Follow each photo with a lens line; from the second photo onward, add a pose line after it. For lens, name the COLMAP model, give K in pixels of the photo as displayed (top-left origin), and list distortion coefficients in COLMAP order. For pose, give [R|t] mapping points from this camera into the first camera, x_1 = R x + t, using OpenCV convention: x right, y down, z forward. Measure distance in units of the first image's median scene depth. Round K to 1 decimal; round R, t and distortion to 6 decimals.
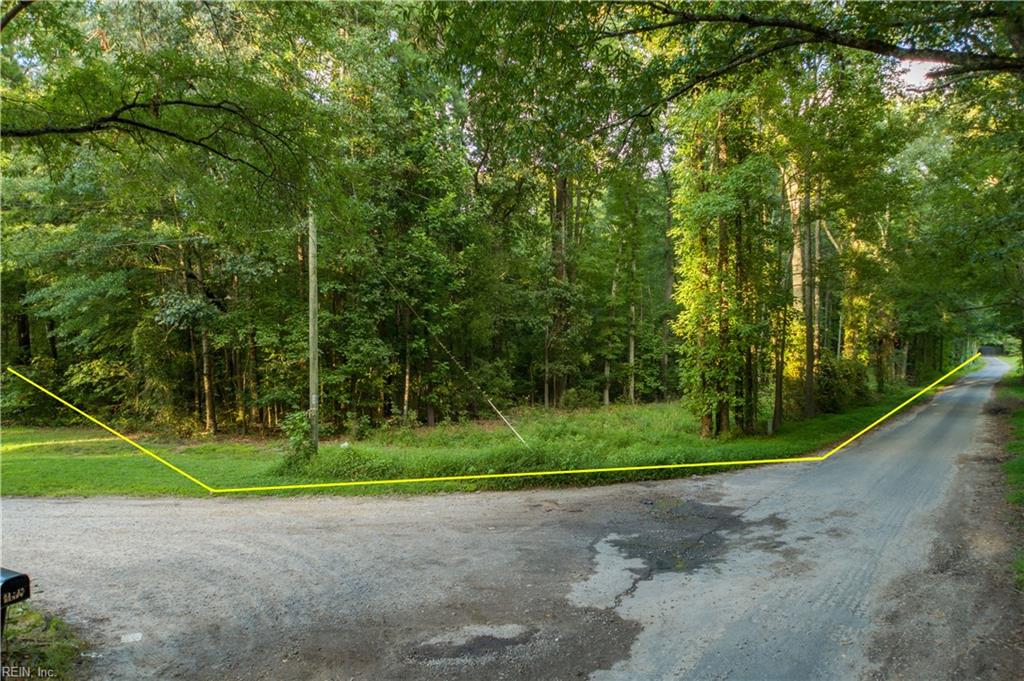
lens RADIAL K [[698.0, 0, 512.8], [0, 698.0, 340.1], [0, 0, 1]] dist [-0.001793, 0.007161]
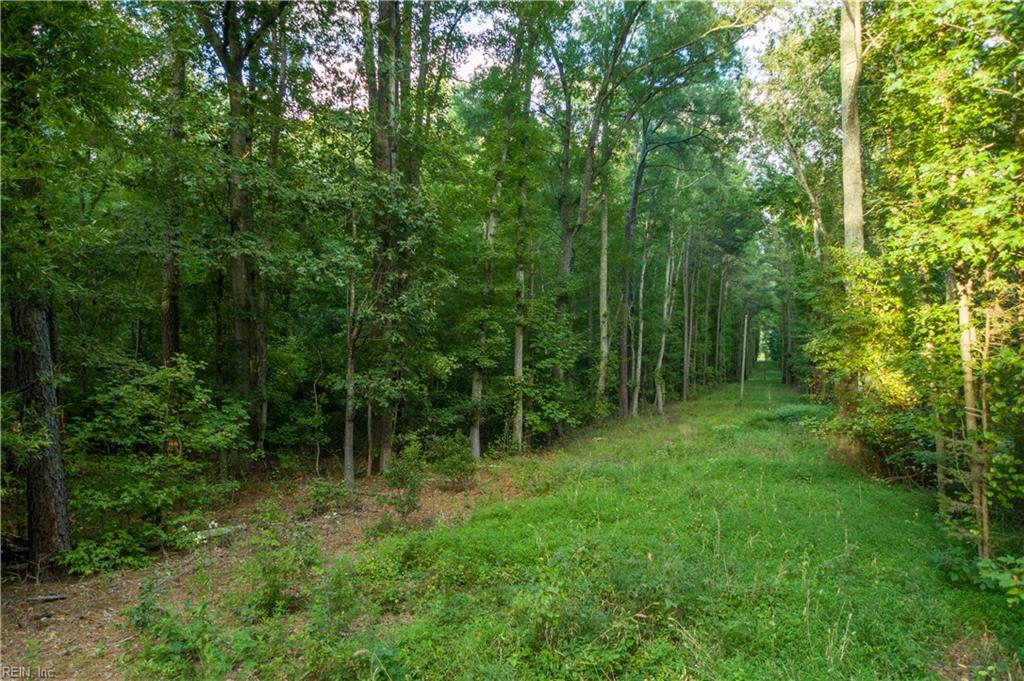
lens RADIAL K [[698.0, 0, 511.7], [0, 698.0, 346.2], [0, 0, 1]] dist [-0.001793, 0.007161]
pose [[0.970549, 0.013489, 0.240525, 0.037049], [-0.009994, 0.999826, -0.015747, 0.019200], [-0.240696, 0.012879, 0.970515, 0.501816]]
